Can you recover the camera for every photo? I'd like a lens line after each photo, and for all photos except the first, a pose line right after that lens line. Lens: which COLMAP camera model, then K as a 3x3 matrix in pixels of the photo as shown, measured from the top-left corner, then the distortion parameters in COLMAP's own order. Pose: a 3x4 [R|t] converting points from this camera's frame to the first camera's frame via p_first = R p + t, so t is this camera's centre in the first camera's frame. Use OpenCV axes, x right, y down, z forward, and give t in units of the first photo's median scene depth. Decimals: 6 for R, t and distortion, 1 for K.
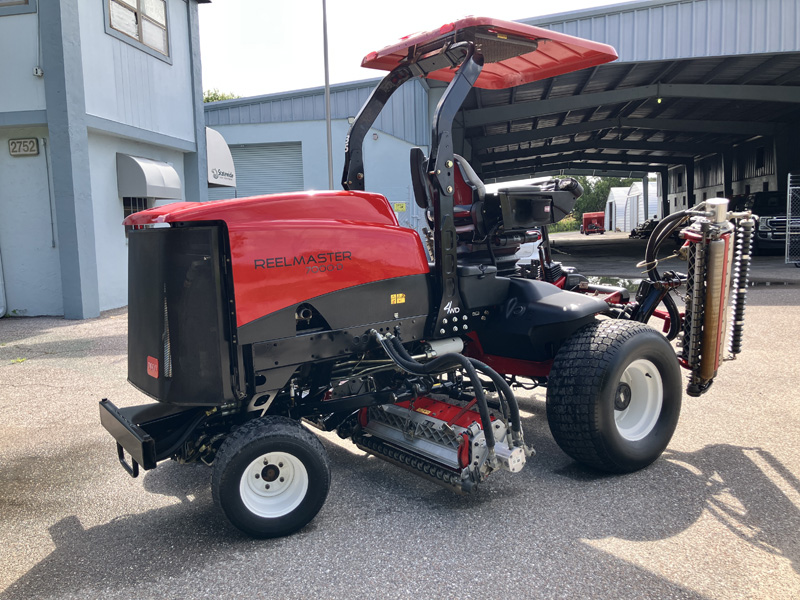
lens RADIAL K [[658.0, 0, 394.5], [0, 658.0, 296.7], [0, 0, 1]] dist [0.013628, 0.002164]
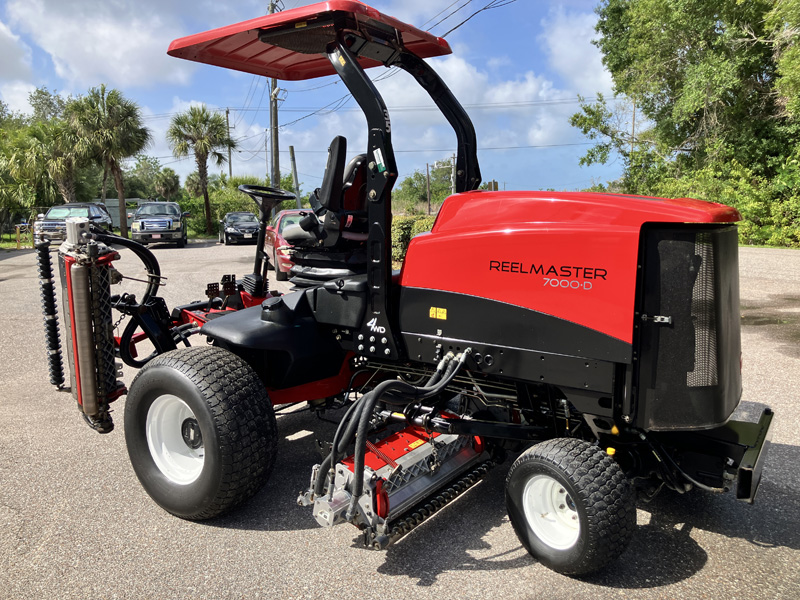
lens RADIAL K [[653.5, 0, 405.9], [0, 653.5, 303.1], [0, 0, 1]] dist [0.010340, -0.000337]
pose [[-0.341364, -0.099350, 0.934666, -0.284198], [0.130699, 0.979720, 0.151874, -0.050855], [-0.930800, 0.174004, -0.321456, 0.456280]]
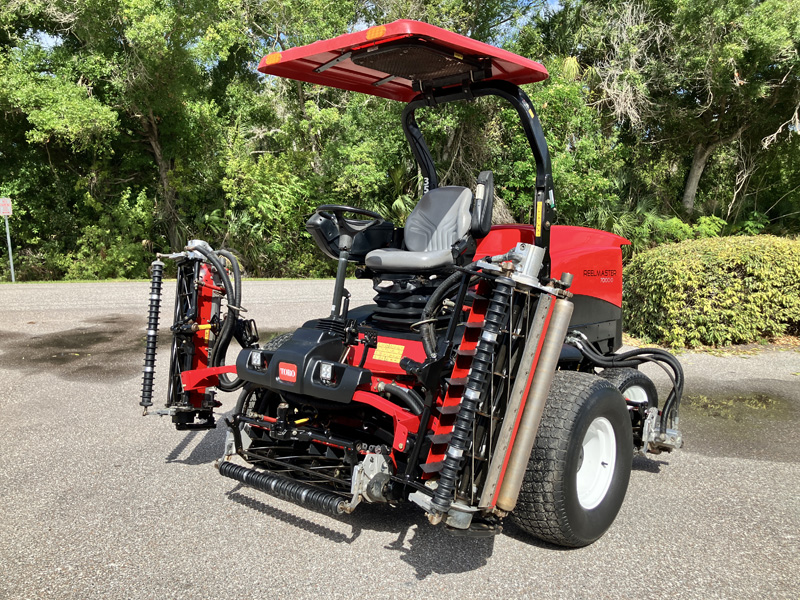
lens RADIAL K [[658.0, 0, 394.5], [0, 658.0, 296.7], [0, 0, 1]] dist [0.013628, 0.002164]
pose [[-0.979915, 0.047916, -0.193575, 0.122180], [0.006979, 0.978349, 0.206843, -0.090557], [0.199295, 0.201338, -0.959033, 0.696733]]
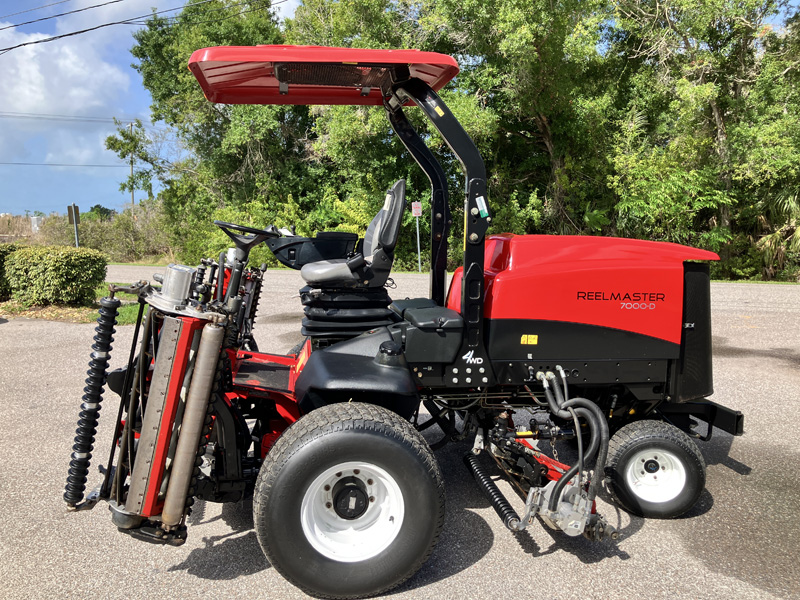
lens RADIAL K [[653.5, 0, 405.9], [0, 653.5, 303.1], [0, 0, 1]] dist [0.010340, -0.000337]
pose [[-0.886323, -0.017298, 0.462744, -0.133327], [0.083281, 0.977053, 0.196039, -0.086711], [-0.455516, 0.212292, -0.864544, 0.647751]]
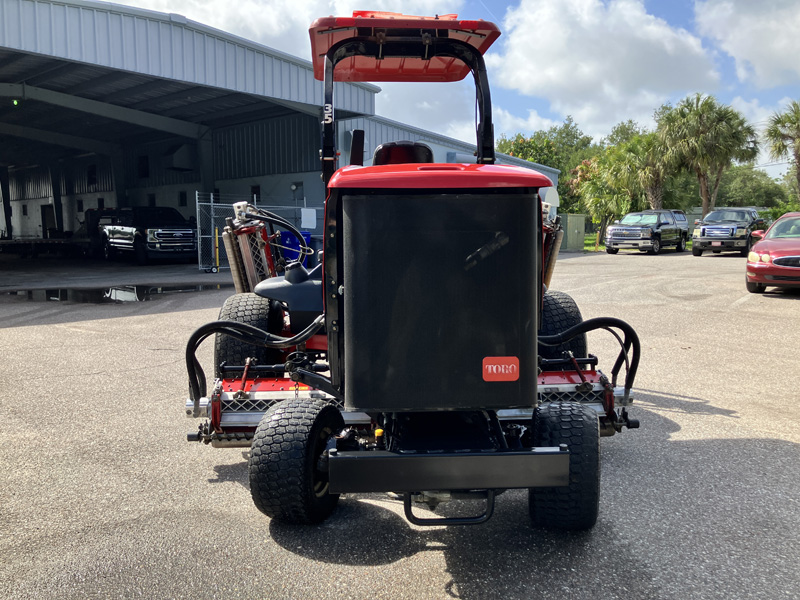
lens RADIAL K [[658.0, 0, 394.5], [0, 658.0, 296.7], [0, 0, 1]] dist [0.013628, 0.002164]
pose [[0.532842, -0.064775, 0.843732, -0.280822], [0.085490, 0.996085, 0.022482, -0.002233], [-0.841885, 0.060152, 0.536294, 0.175281]]
